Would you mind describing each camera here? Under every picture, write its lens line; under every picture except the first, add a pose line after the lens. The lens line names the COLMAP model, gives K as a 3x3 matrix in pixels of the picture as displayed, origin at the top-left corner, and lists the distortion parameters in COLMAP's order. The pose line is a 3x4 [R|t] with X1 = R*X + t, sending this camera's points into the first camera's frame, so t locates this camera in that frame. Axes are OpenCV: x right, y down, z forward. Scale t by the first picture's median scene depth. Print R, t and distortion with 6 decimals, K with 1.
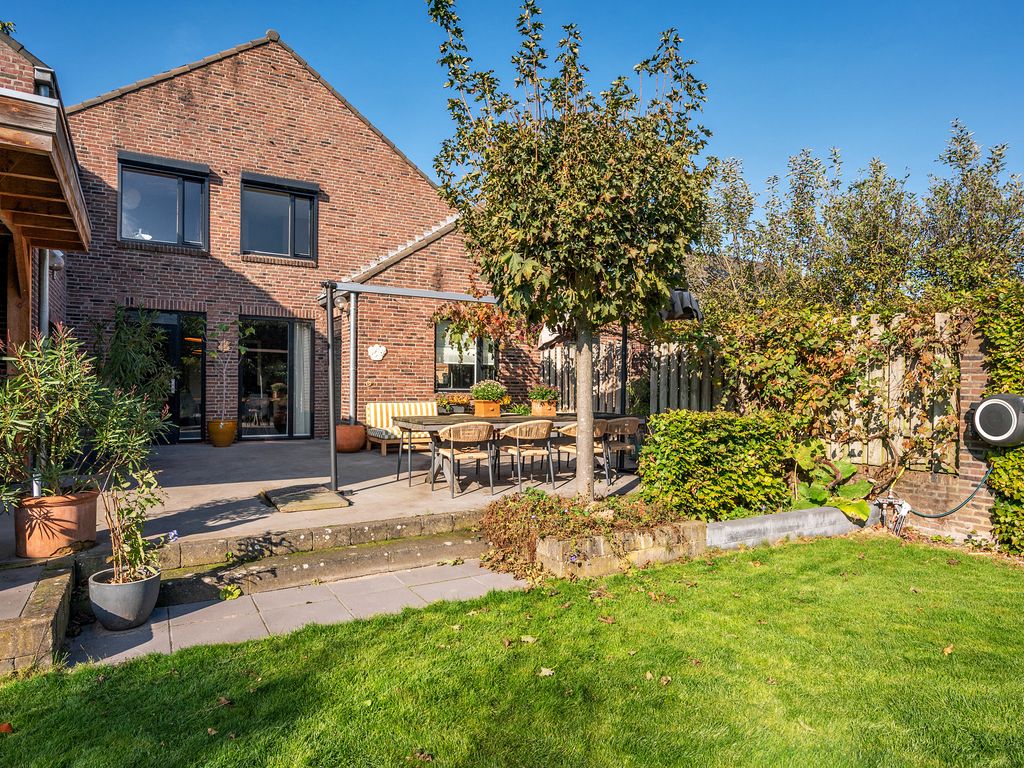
lens RADIAL K [[569.9, 0, 467.1], [0, 569.9, 390.3], [0, 0, 1]] dist [-0.005646, 0.001472]
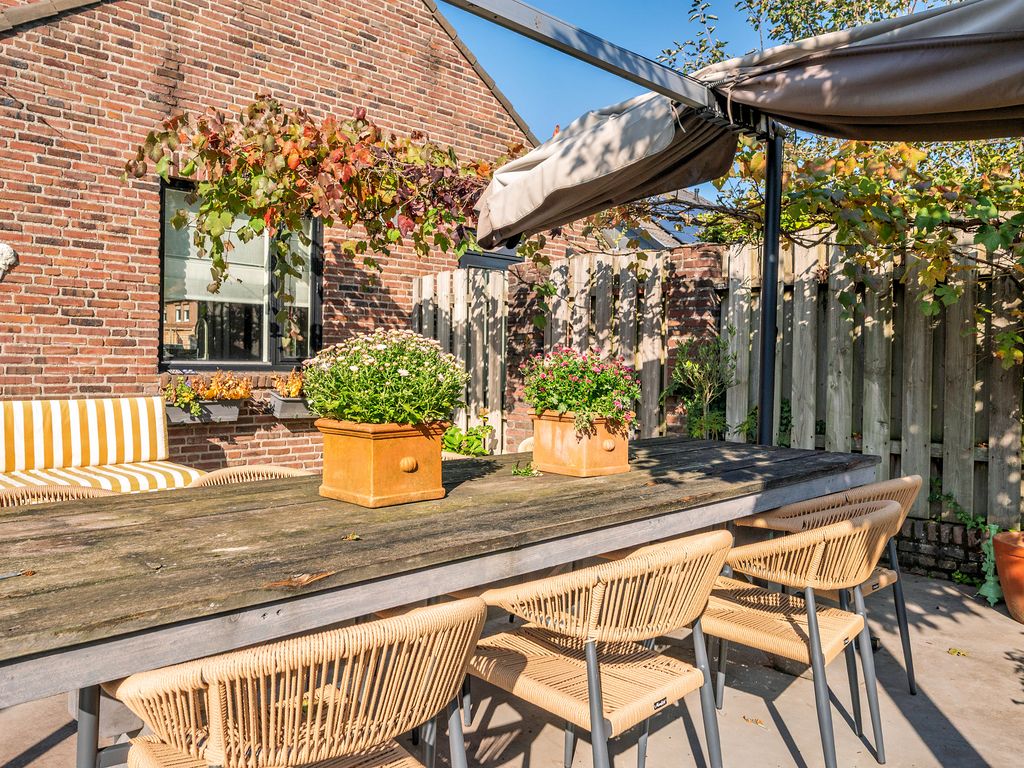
lens RADIAL K [[766.6, 0, 479.0], [0, 766.6, 360.4], [0, 0, 1]] dist [-0.002980, 0.001250]
pose [[0.950922, 0.004377, 0.309398, -0.010504], [-0.003903, 0.999990, -0.002152, -0.003089], [-0.309405, 0.000838, 0.950930, 0.417461]]
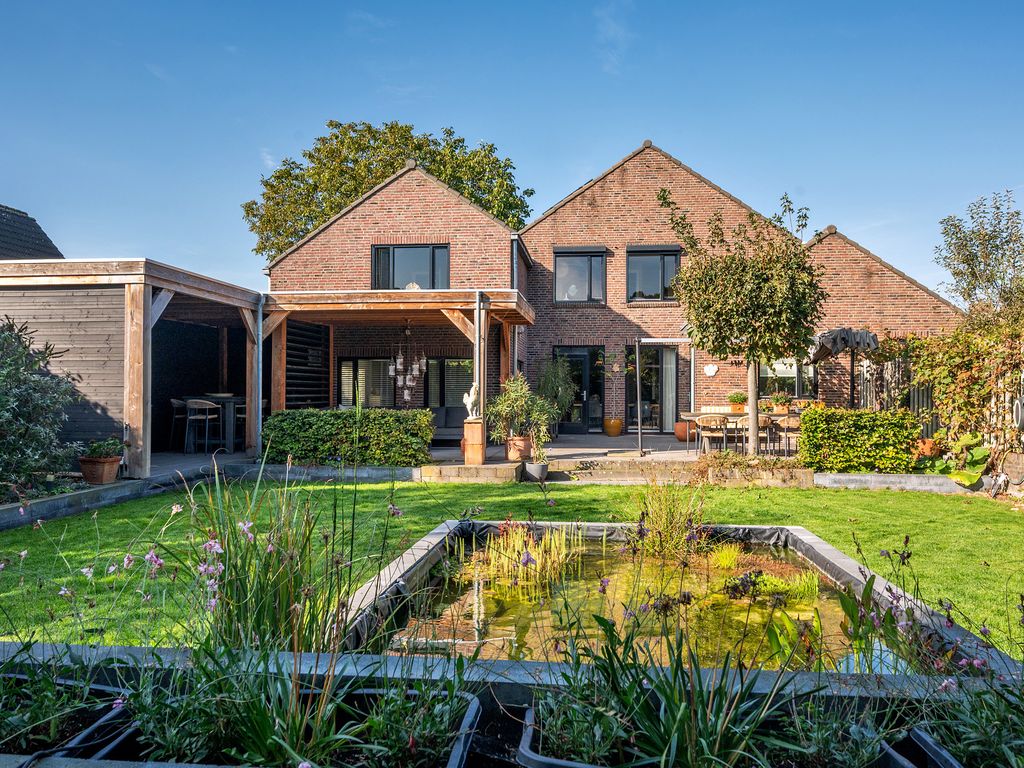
lens RADIAL K [[766.6, 0, 509.0], [0, 766.6, 384.3], [0, 0, 1]] dist [-0.002980, 0.001250]
pose [[0.793423, -0.014962, -0.608487, 0.567889], [0.000580, 0.999716, -0.023826, 0.010795], [0.608670, 0.018551, 0.793206, -0.742745]]
